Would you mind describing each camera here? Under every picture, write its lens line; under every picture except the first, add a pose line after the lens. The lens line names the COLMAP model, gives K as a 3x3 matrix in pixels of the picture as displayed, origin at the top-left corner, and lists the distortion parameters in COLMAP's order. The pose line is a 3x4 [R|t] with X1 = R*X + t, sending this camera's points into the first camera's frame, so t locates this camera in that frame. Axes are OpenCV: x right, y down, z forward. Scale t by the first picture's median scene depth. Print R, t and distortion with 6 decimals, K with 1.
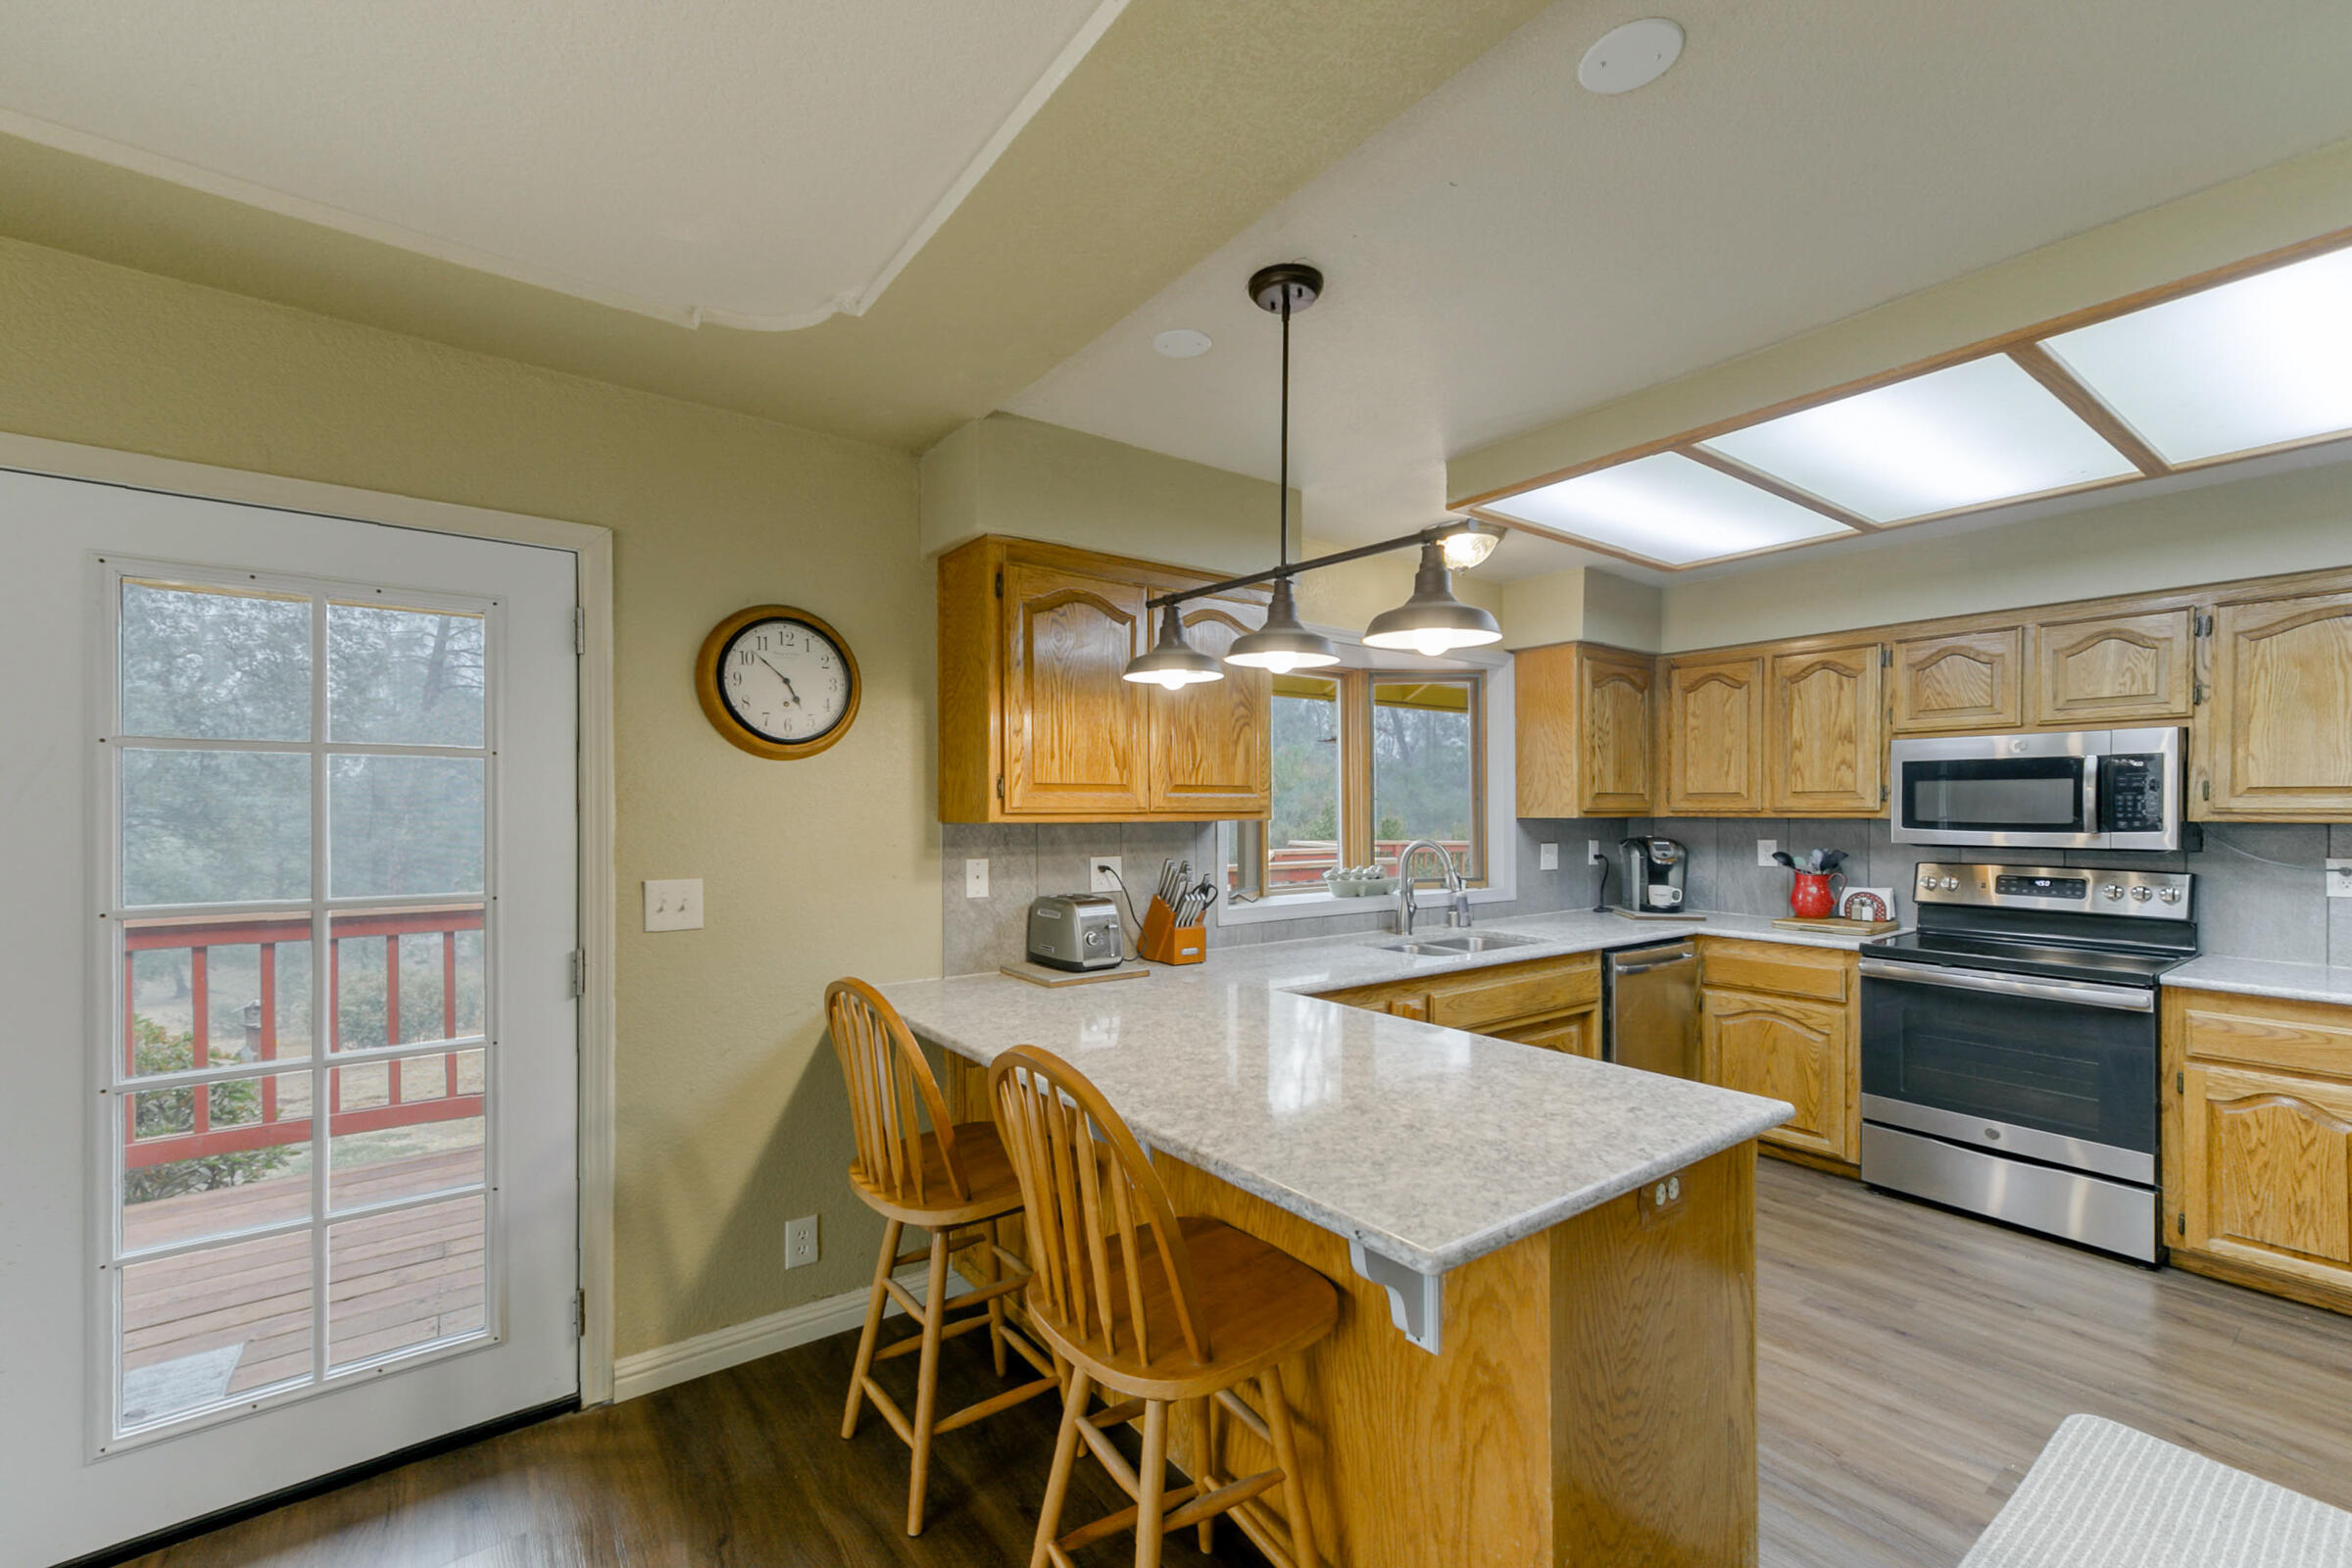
lens RADIAL K [[955.4, 0, 1166.7], [0, 955.4, 810.6], [0, 0, 1]] dist [0.012580, 0.003980]
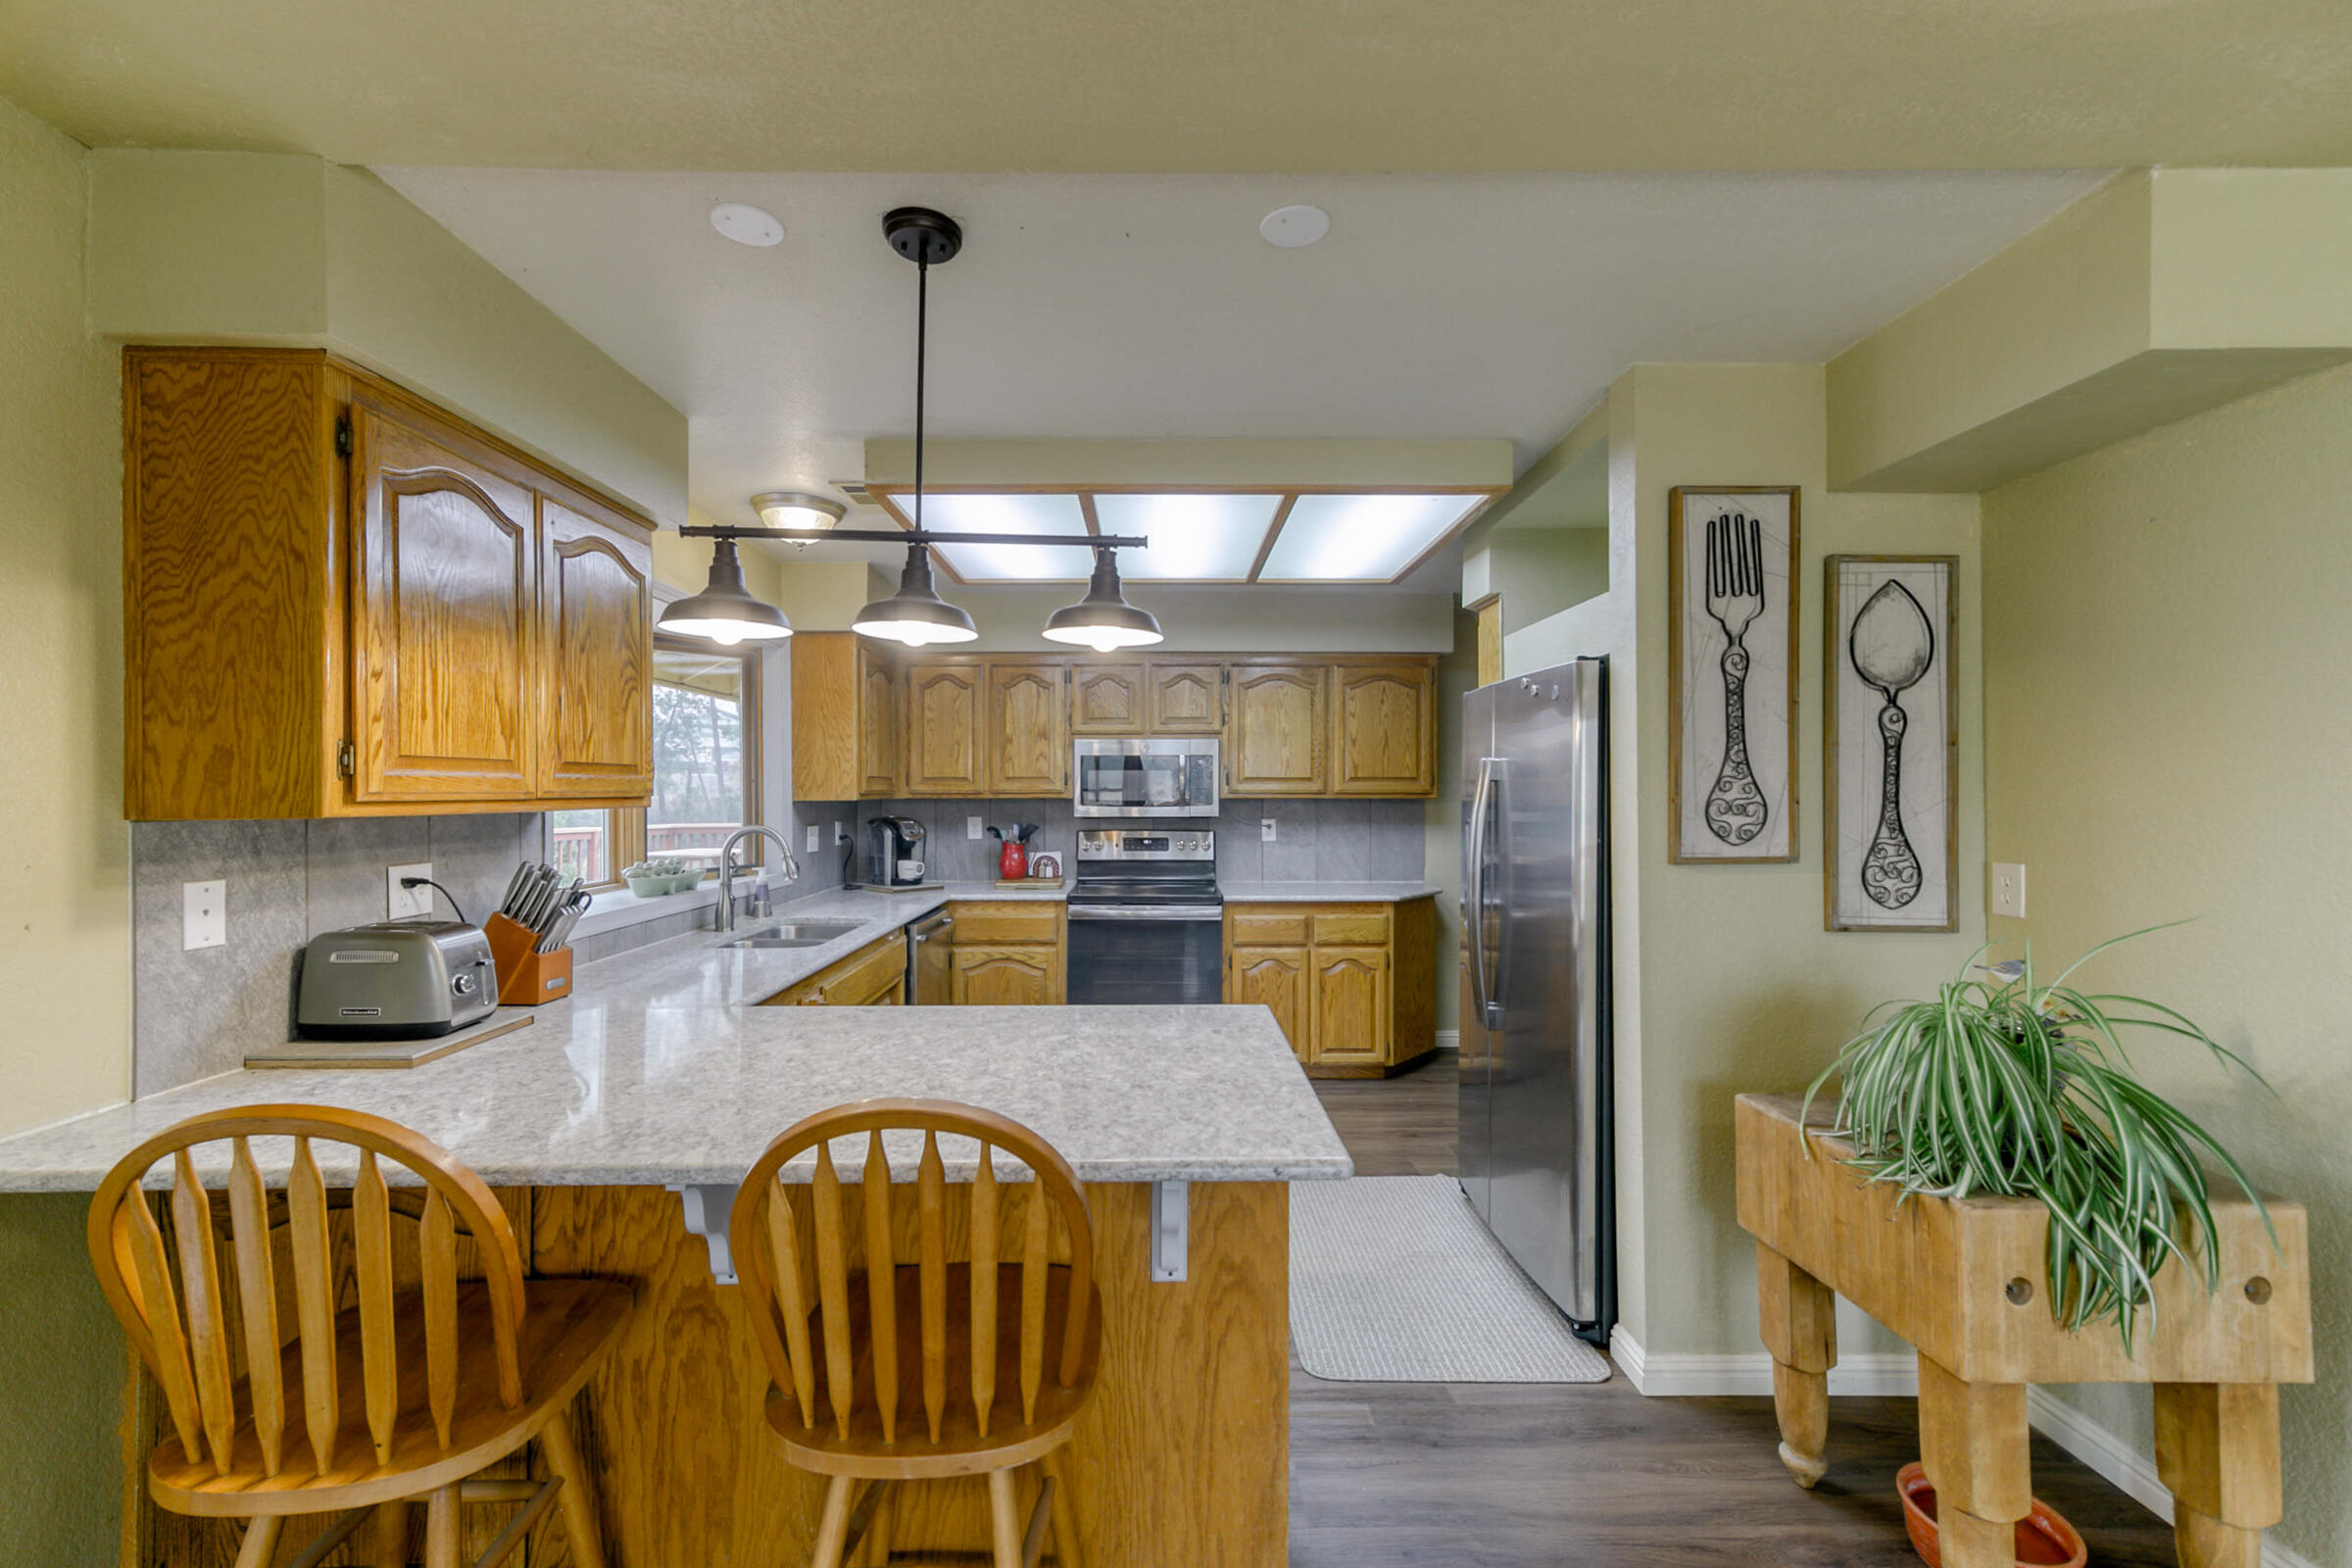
lens RADIAL K [[955.4, 0, 1131.3], [0, 955.4, 779.4], [0, 0, 1]] dist [0.012580, 0.003980]
pose [[0.601377, 0.006863, 0.798936, -0.320765], [0.004728, 0.999915, -0.012148, -0.002000], [-0.798952, 0.011083, 0.601293, 0.181988]]
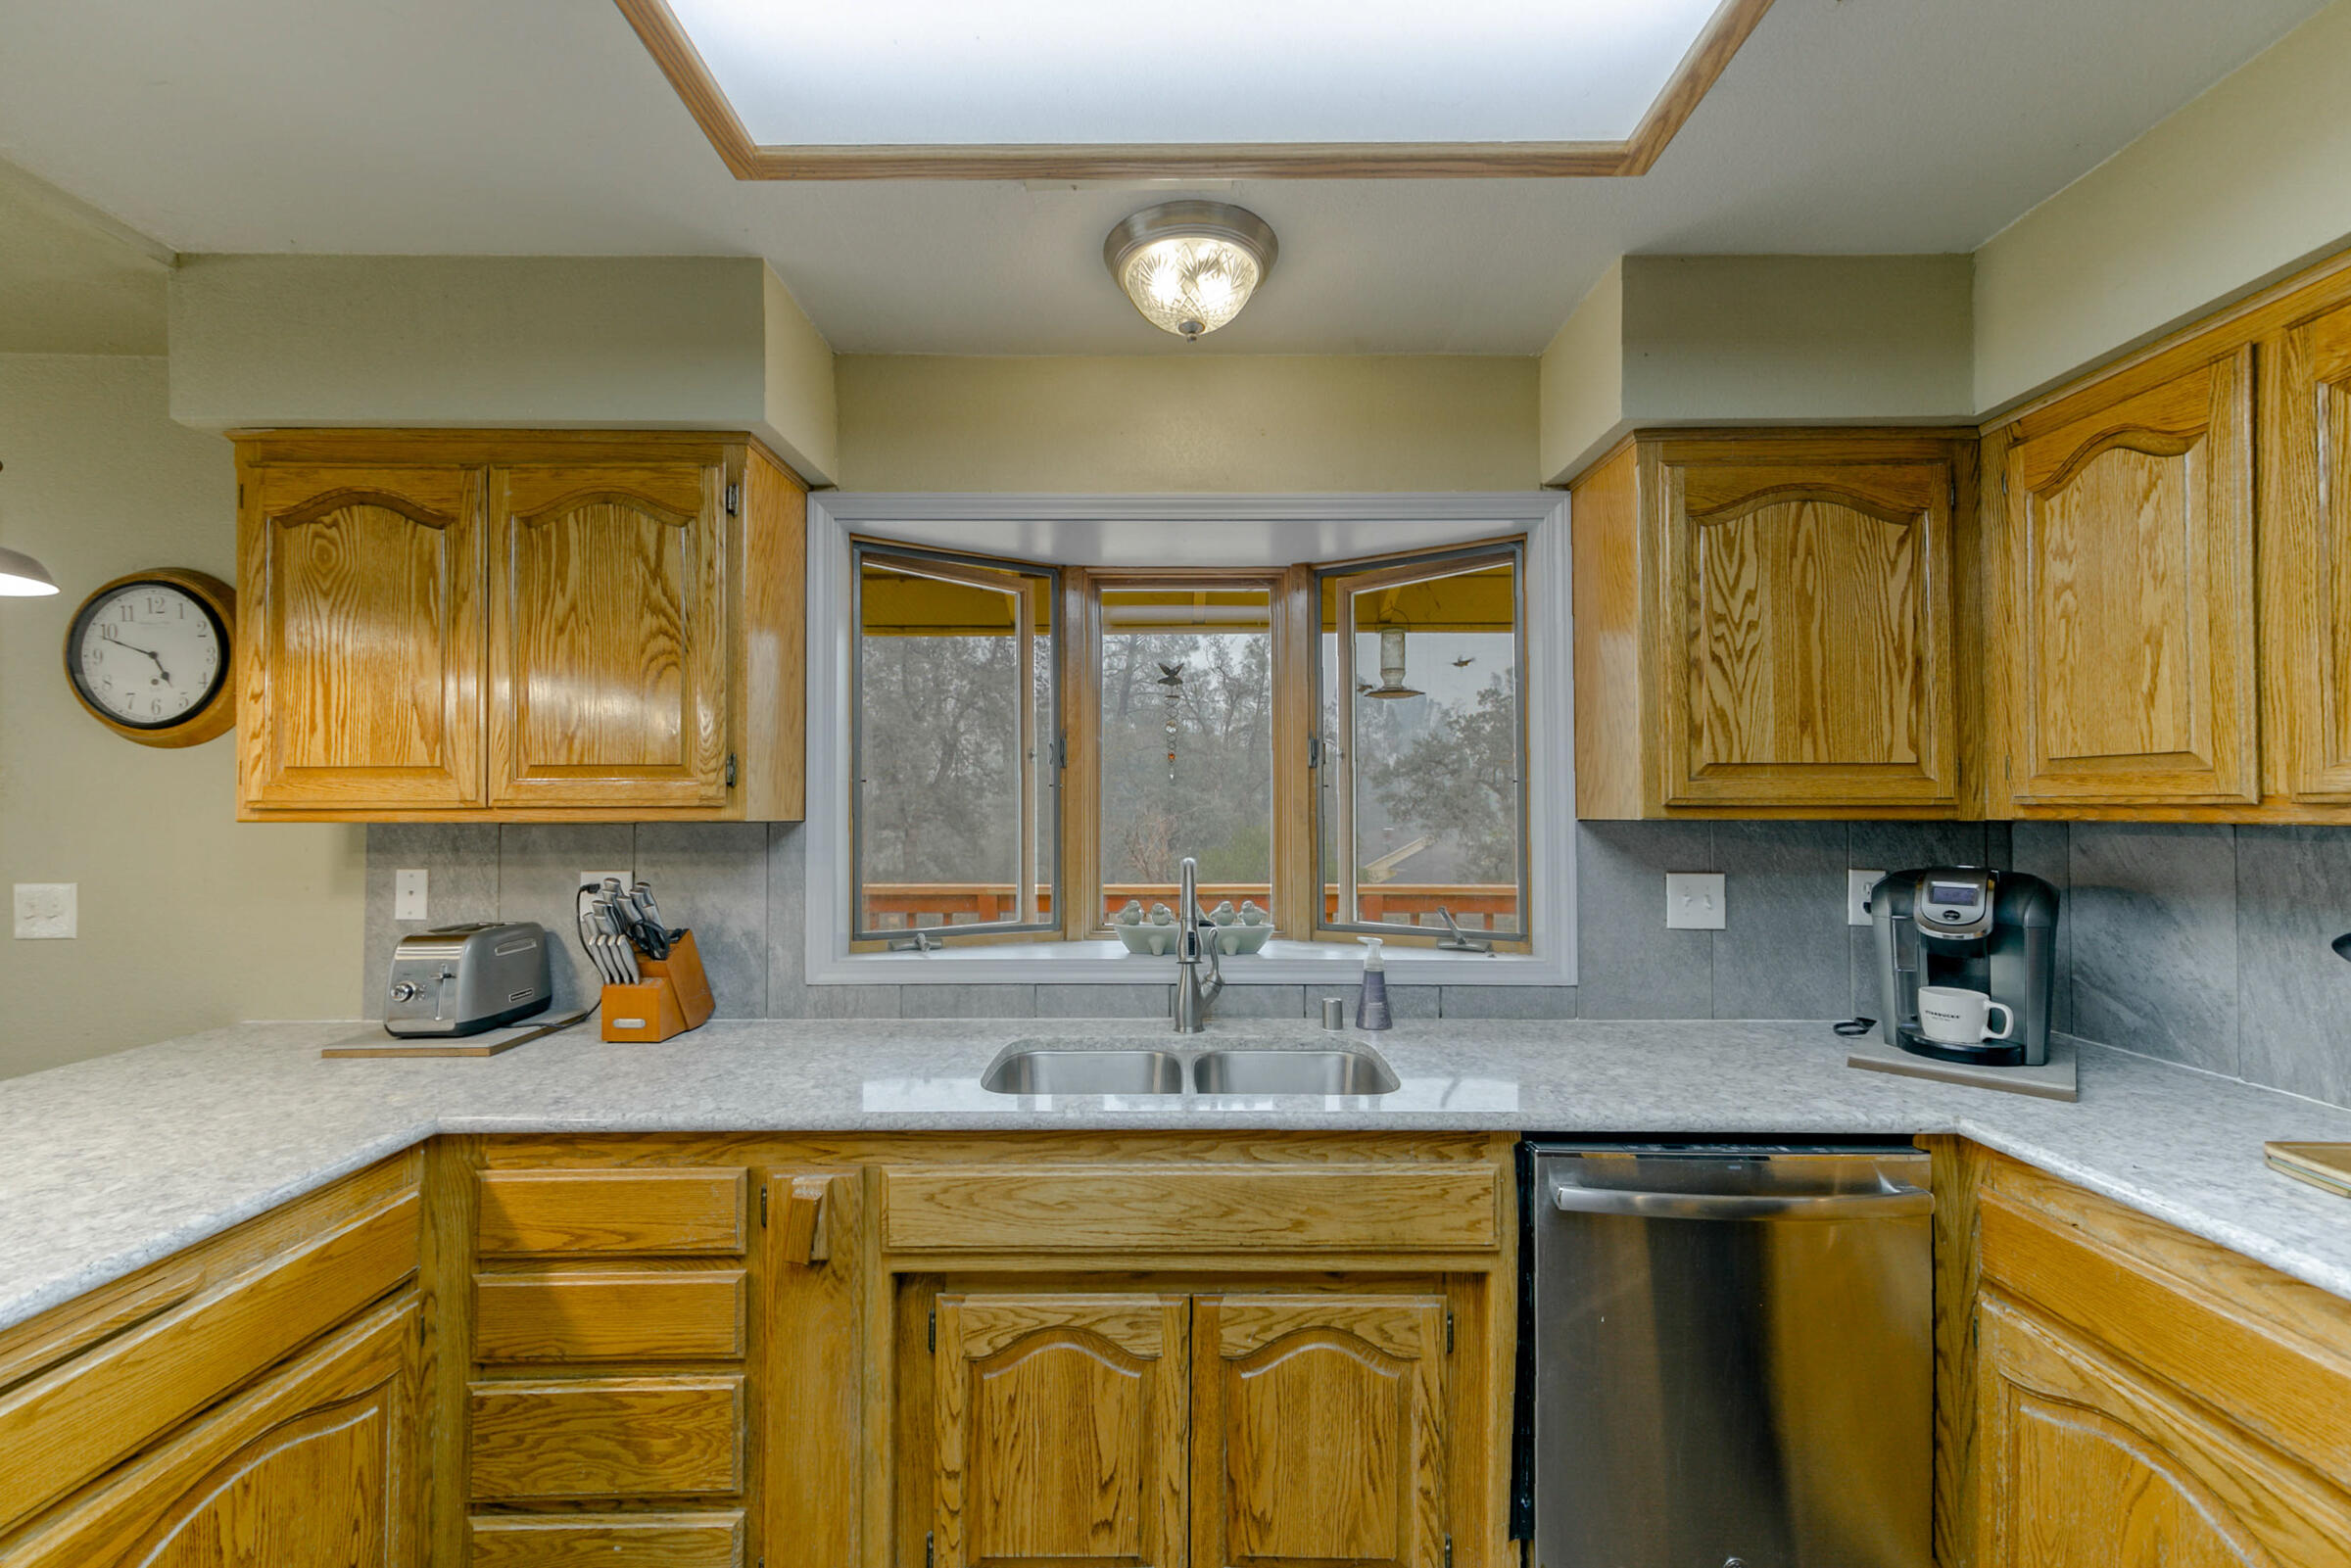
lens RADIAL K [[954.9, 0, 1181.5], [0, 954.9, 804.1], [0, 0, 1]] dist [0.012580, 0.003980]
pose [[0.806831, -0.002419, -0.590777, 0.732693], [0.000572, 0.999994, -0.003313, 0.001385], [0.590782, 0.002335, 0.806828, 0.717042]]
